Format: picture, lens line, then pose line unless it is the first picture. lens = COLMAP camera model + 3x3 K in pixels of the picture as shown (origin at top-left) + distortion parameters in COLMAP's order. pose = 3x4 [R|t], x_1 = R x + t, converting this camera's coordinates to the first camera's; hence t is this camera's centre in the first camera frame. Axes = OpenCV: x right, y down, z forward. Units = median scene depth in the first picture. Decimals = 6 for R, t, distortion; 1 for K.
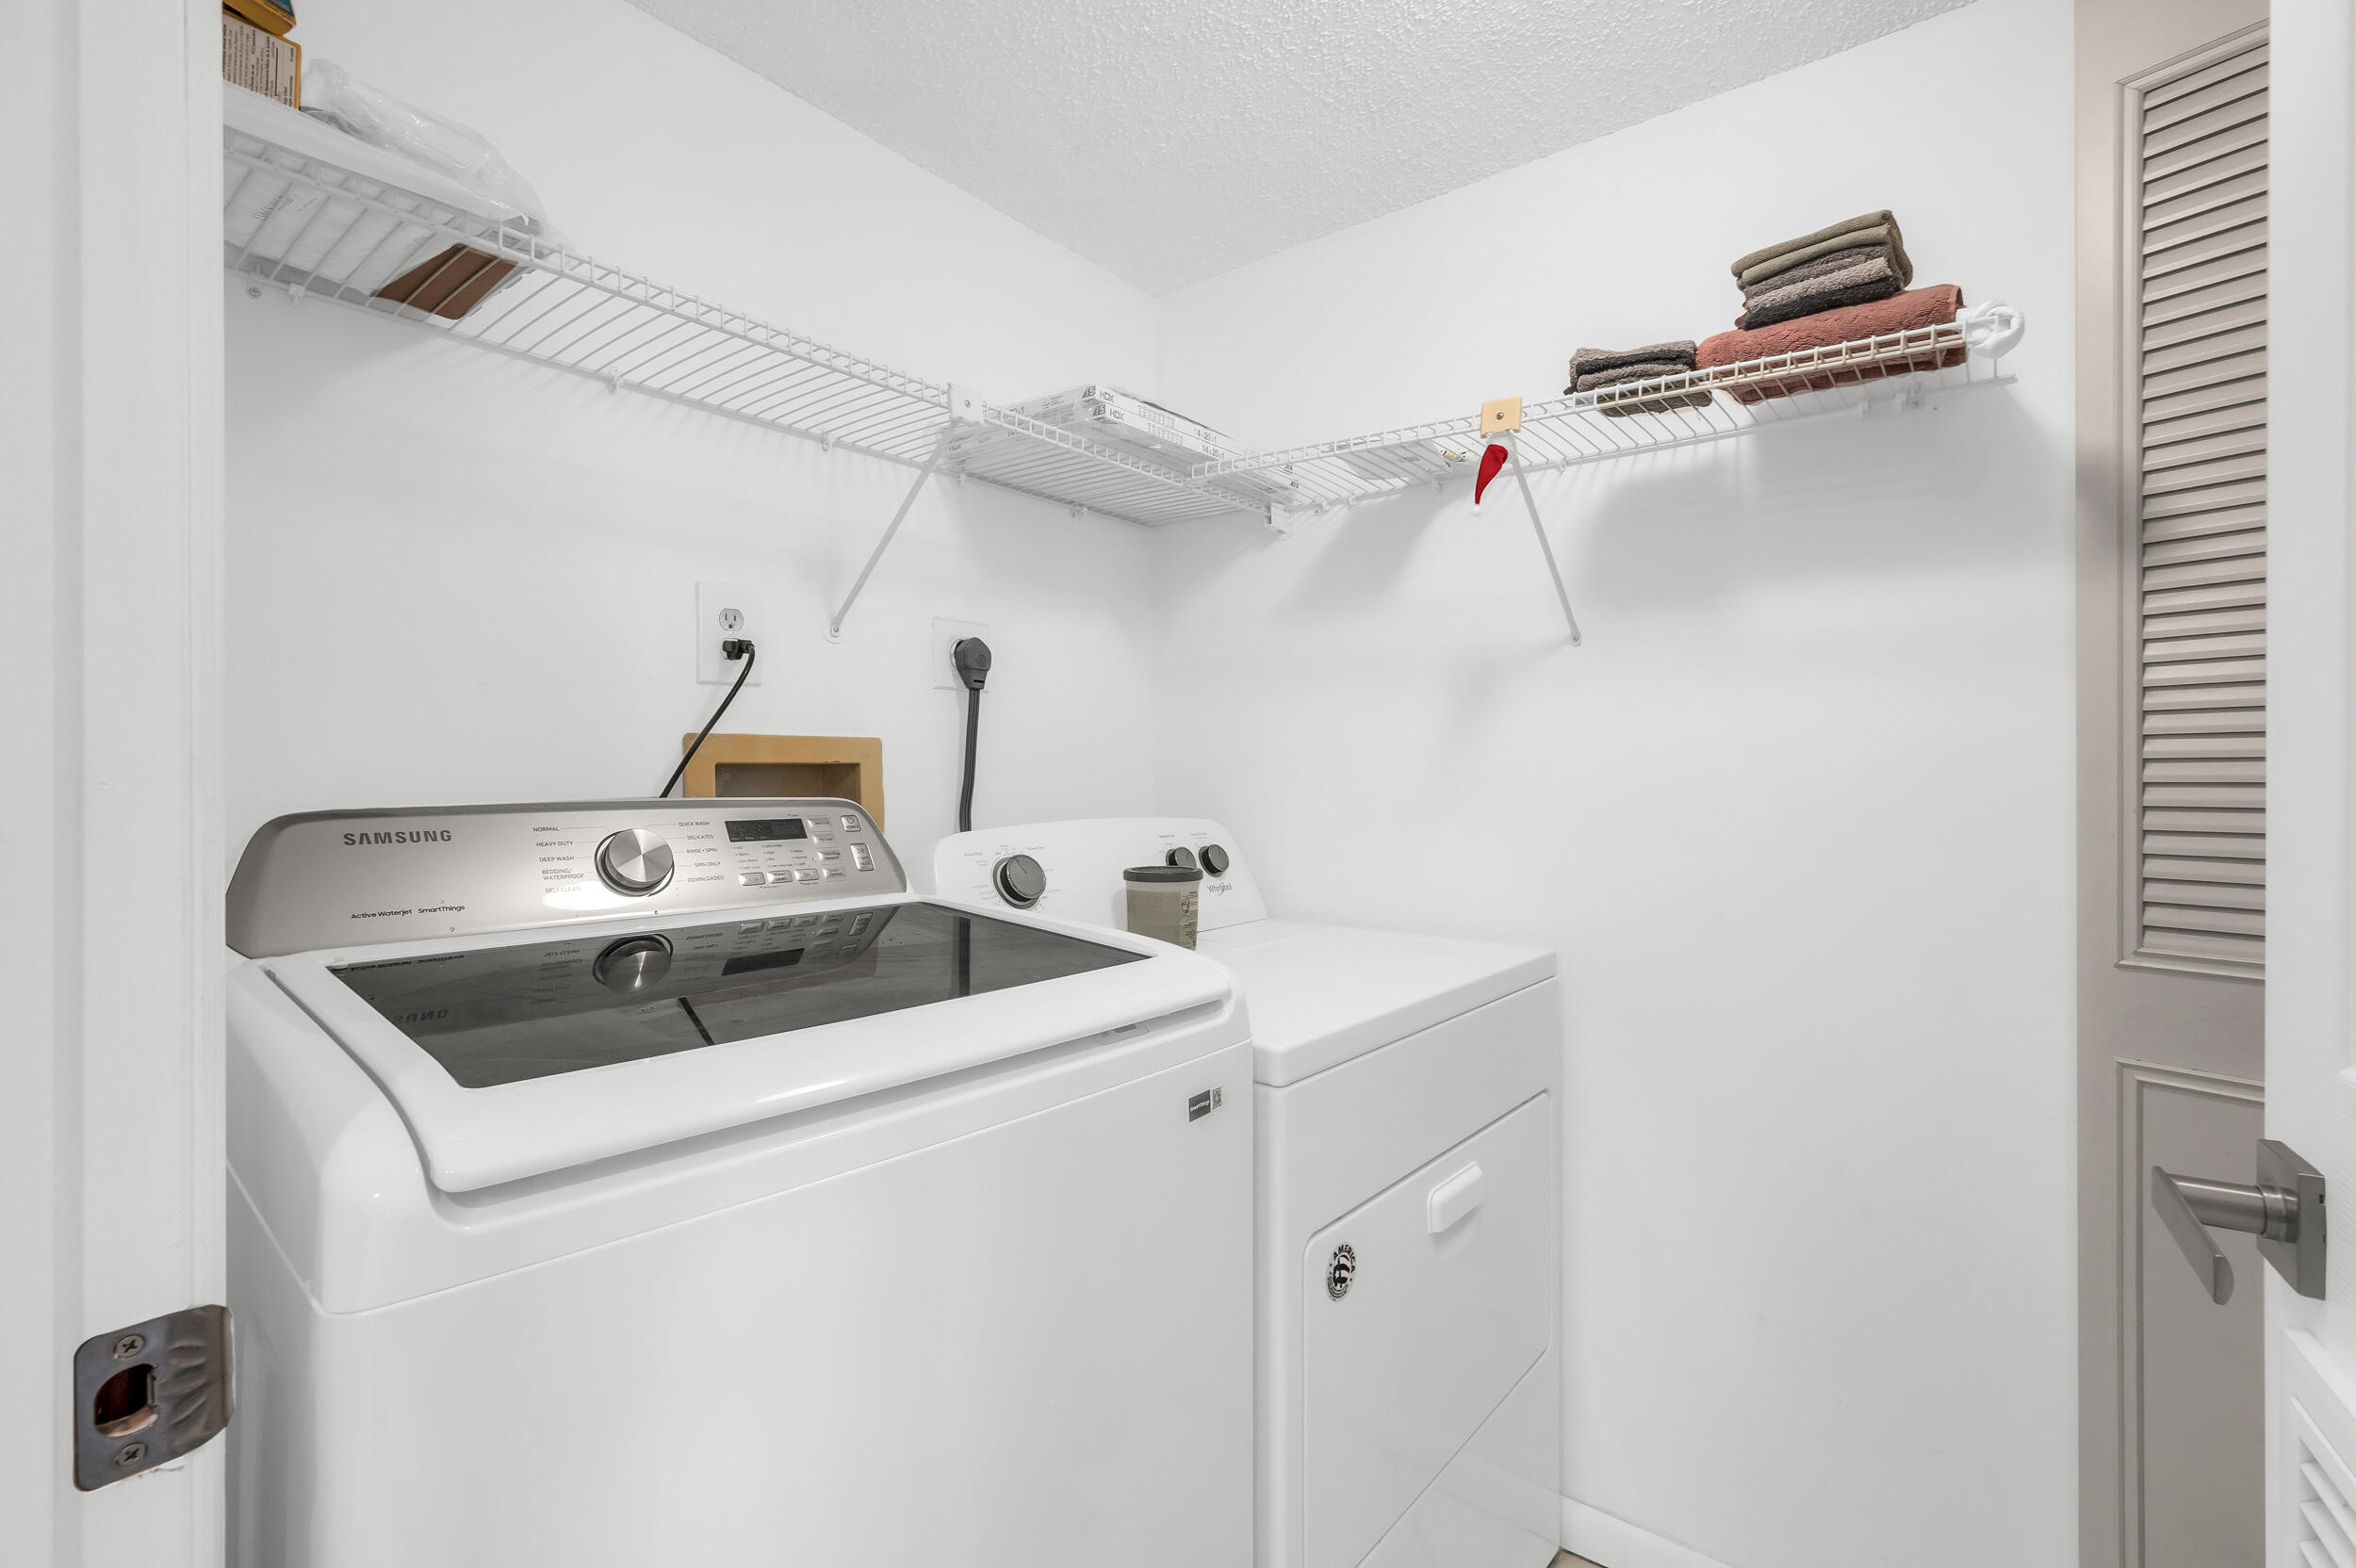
lens RADIAL K [[1042.0, 0, 1176.9], [0, 1042.0, 777.7], [0, 0, 1]] dist [0.002110, -0.001270]
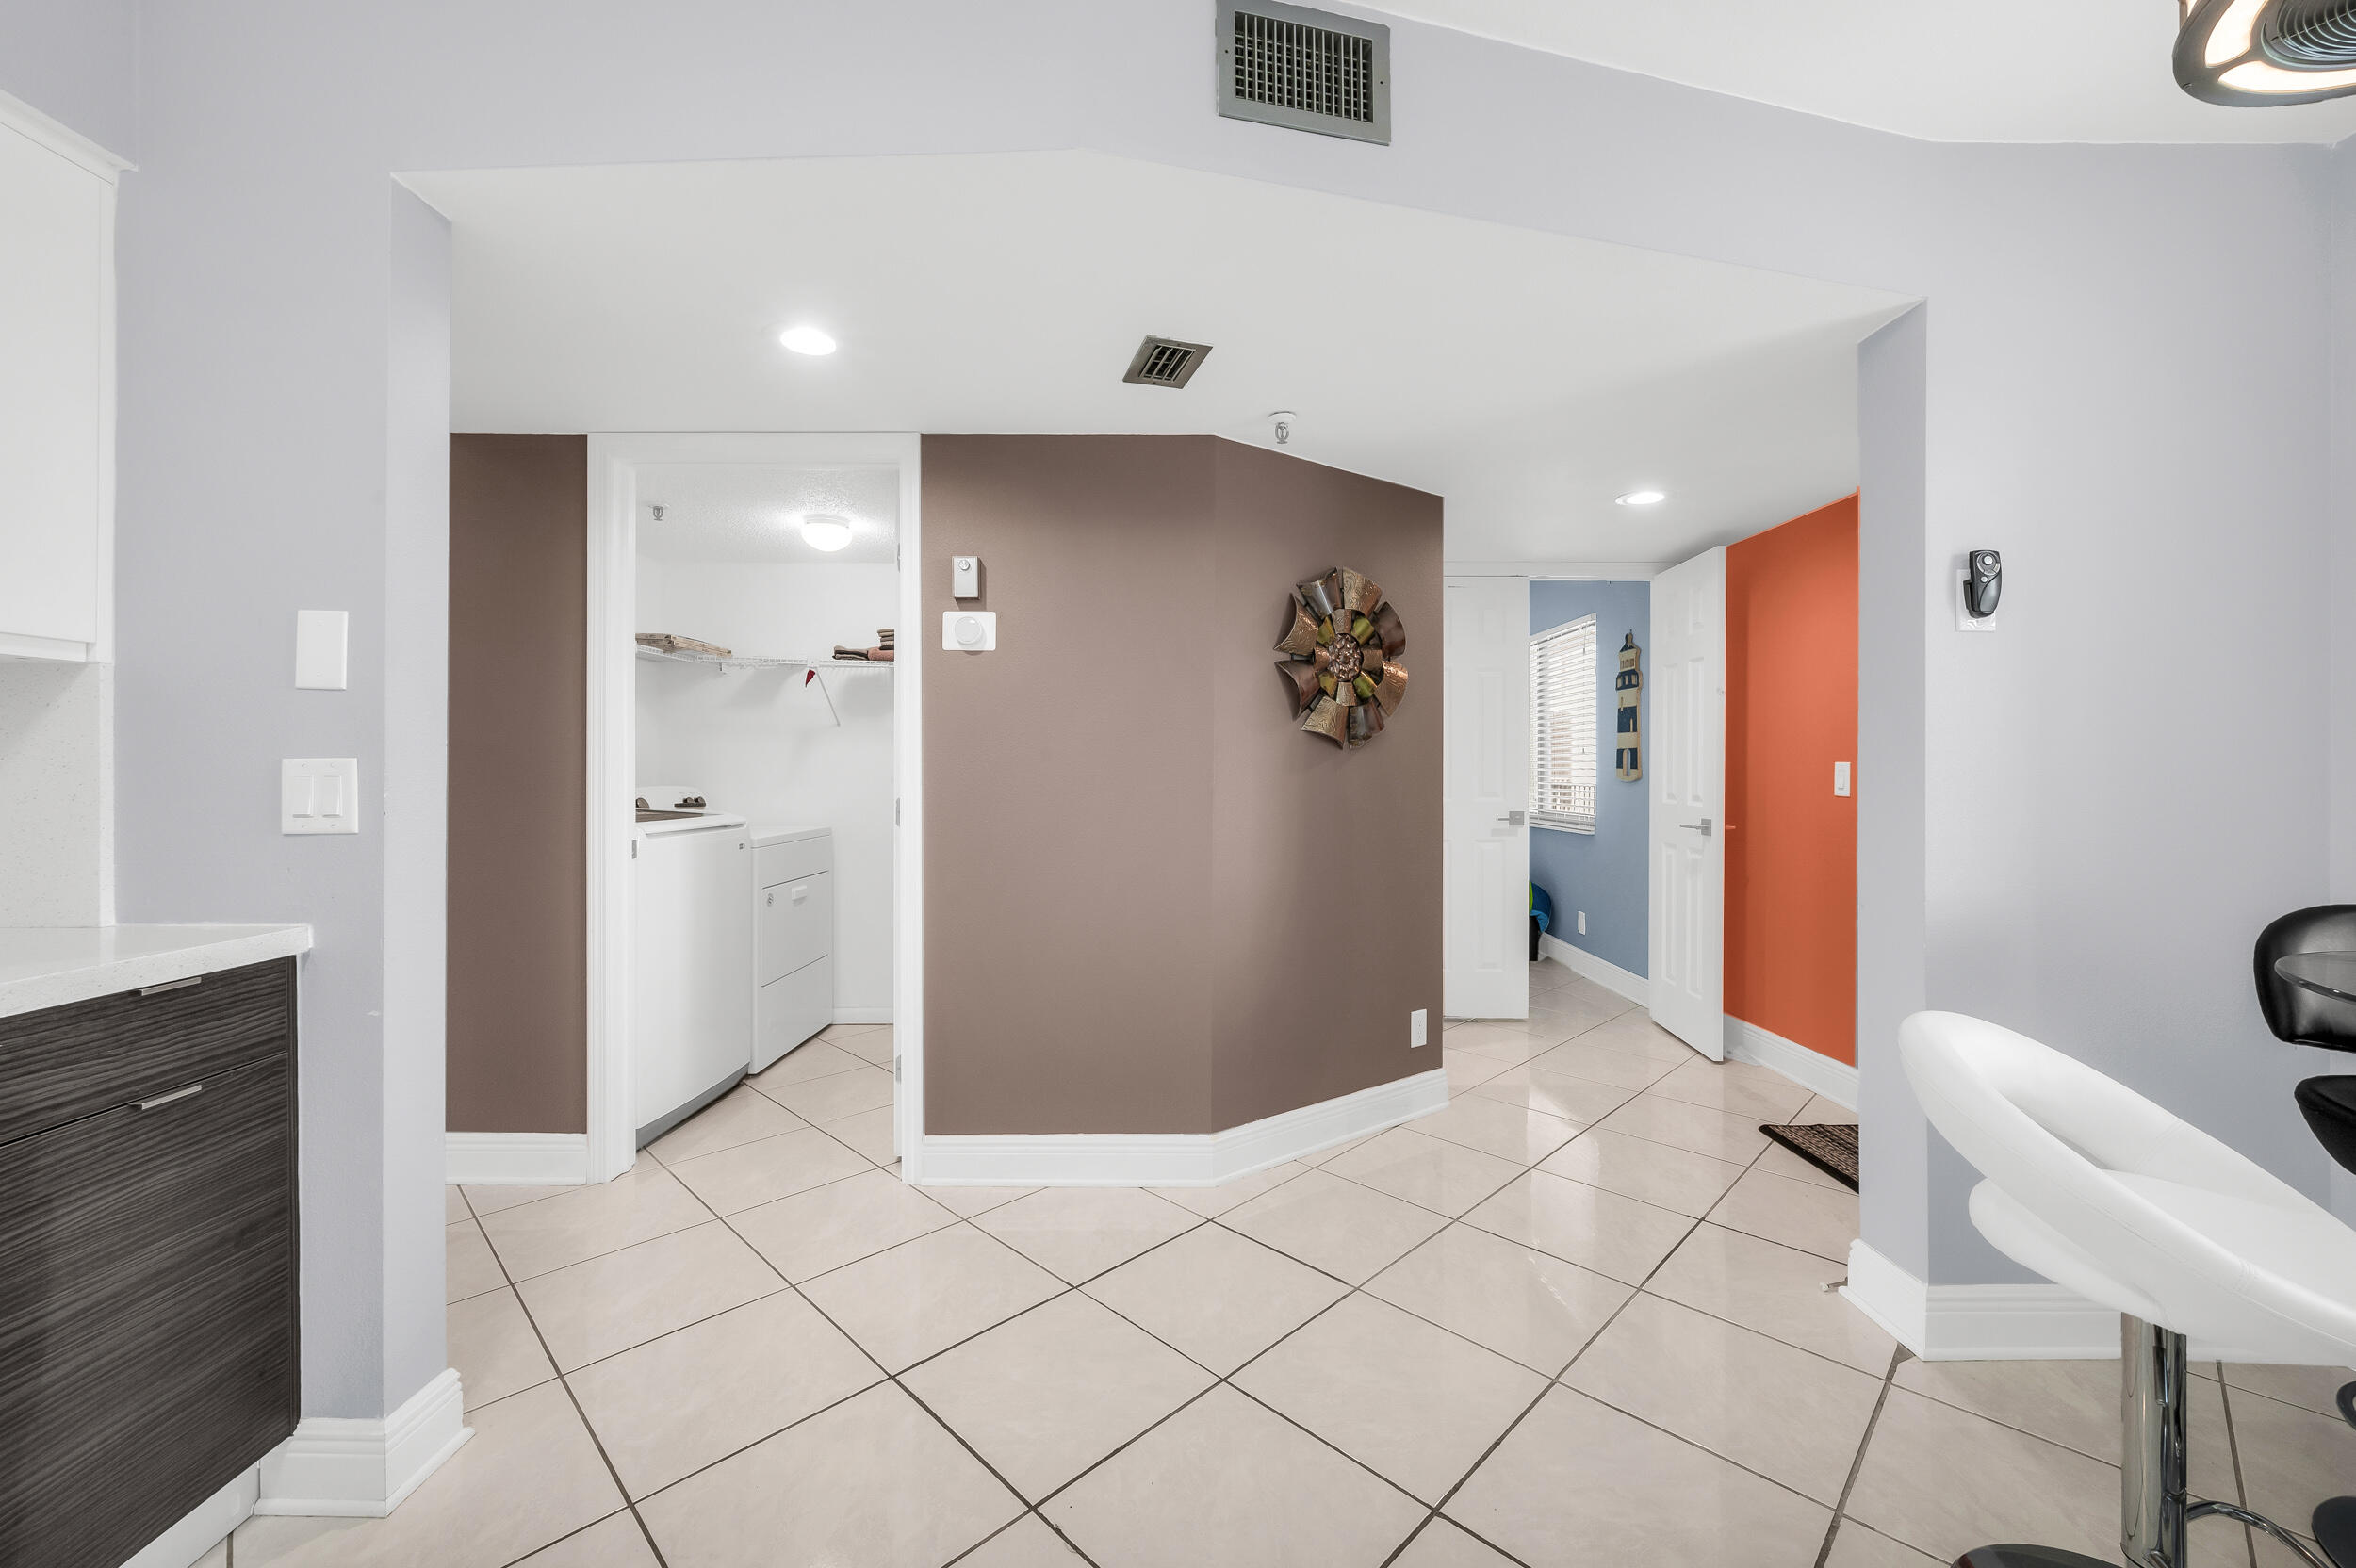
lens RADIAL K [[976.8, 0, 1178.4], [0, 976.8, 770.6], [0, 0, 1]] dist [-0.000862, -0.000205]
pose [[0.791140, 0.000696, 0.611635, -0.665965], [-0.000943, 1.000000, 0.000082, -0.000490], [-0.611635, -0.000642, 0.791140, -2.155808]]
